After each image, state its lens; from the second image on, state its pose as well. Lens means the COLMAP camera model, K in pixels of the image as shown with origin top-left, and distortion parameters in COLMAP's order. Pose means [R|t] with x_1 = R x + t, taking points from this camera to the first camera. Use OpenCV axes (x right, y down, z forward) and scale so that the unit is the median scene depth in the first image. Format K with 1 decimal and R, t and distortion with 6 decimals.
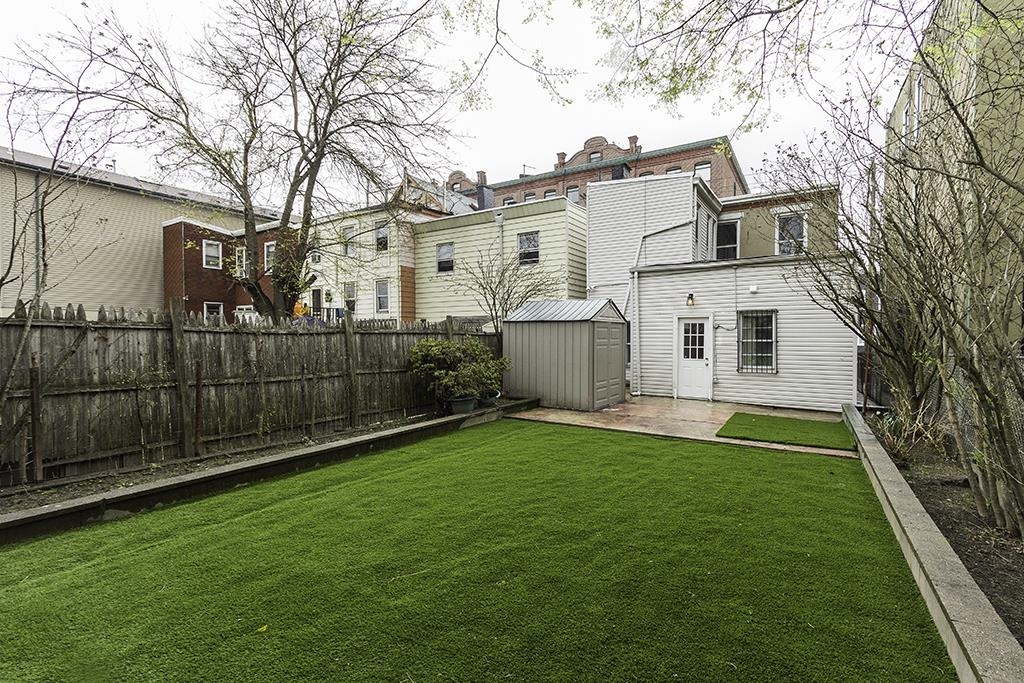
lens RADIAL K [[482.4, 0, 514.6], [0, 482.4, 351.9], [0, 0, 1]] dist [0.002420, 0.000222]
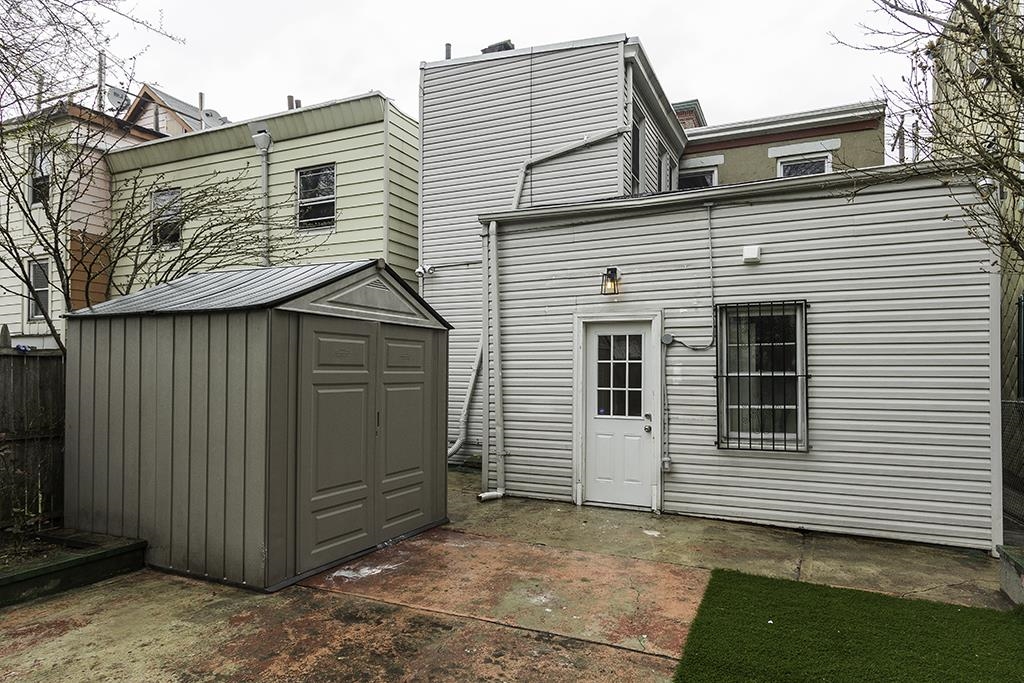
lens RADIAL K [[496.8, 0, 511.4], [0, 496.8, 380.1], [0, 0, 1]] dist [0.002233, 0.000177]
pose [[0.999073, 0.000968, 0.043047, 0.253498], [0.000157, 0.999659, -0.026127, -0.006359], [-0.043057, 0.026110, 0.998731, 0.551337]]
